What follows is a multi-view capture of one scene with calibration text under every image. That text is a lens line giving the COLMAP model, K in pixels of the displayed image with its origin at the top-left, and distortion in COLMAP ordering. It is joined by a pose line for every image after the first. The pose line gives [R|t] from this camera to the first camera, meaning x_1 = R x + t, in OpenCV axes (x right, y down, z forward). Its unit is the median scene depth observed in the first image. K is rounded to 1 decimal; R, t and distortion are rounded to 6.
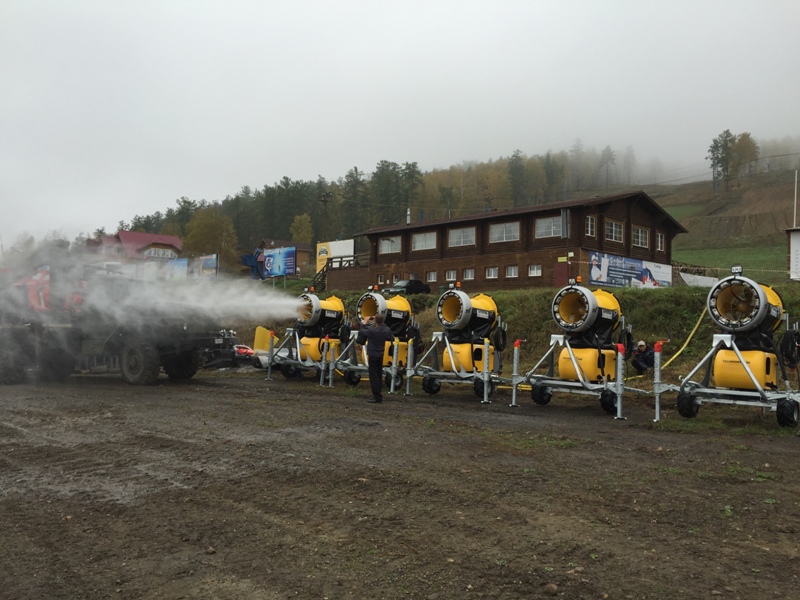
lens RADIAL K [[687.4, 0, 400.0], [0, 687.4, 300.0], [0, 0, 1]] dist [0.096171, -0.124818]
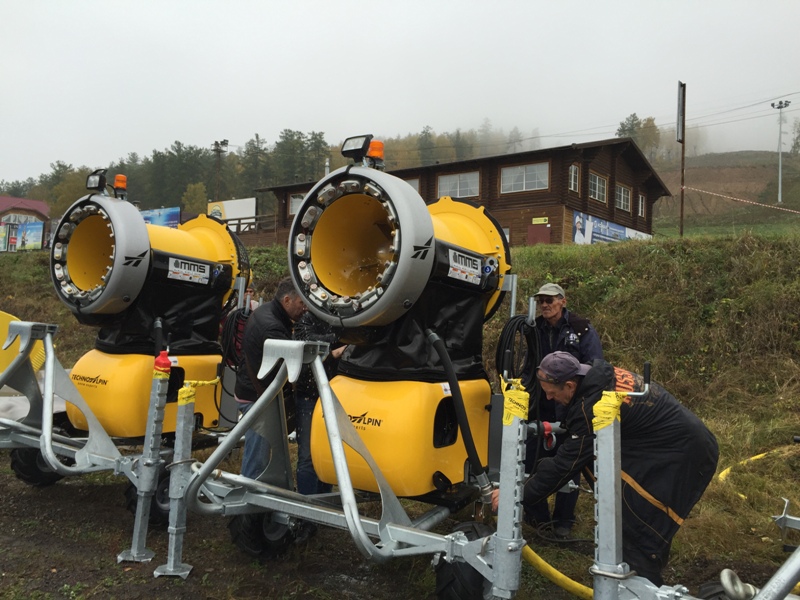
lens RADIAL K [[687.4, 0, 400.0], [0, 687.4, 300.0], [0, 0, 1]] dist [0.096171, -0.124818]
pose [[0.989942, 0.007571, 0.141270, -0.015248], [-0.011430, 0.999583, 0.026525, 0.006787], [-0.141010, -0.027873, 0.989616, 0.198580]]
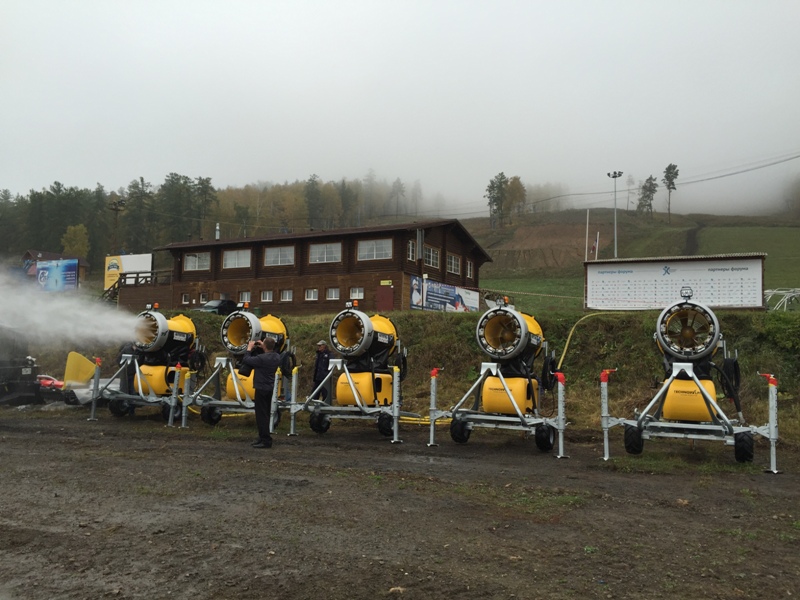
lens RADIAL K [[687.4, 0, 400.0], [0, 687.4, 300.0], [0, 0, 1]] dist [0.096171, -0.124818]
pose [[0.954467, 0.024025, 0.297348, -0.027431], [-0.014003, 0.999261, -0.035791, 0.000734], [-0.297988, 0.029998, 0.954098, 0.037846]]
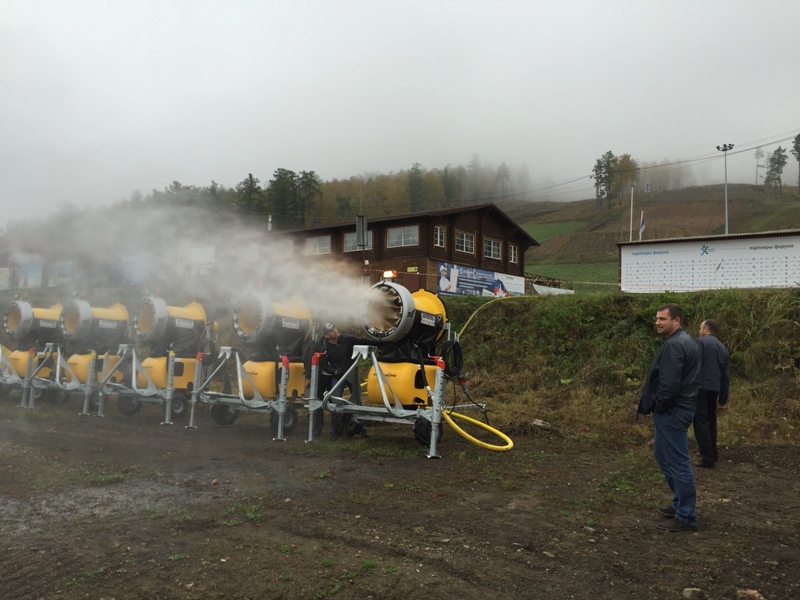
lens RADIAL K [[687.4, 0, 400.0], [0, 687.4, 300.0], [0, 0, 1]] dist [0.096171, -0.124818]
pose [[0.991148, 0.006595, 0.132596, 0.063966], [-0.004515, 0.999862, -0.015979, 0.000667], [-0.132683, 0.015239, 0.991041, 0.016731]]
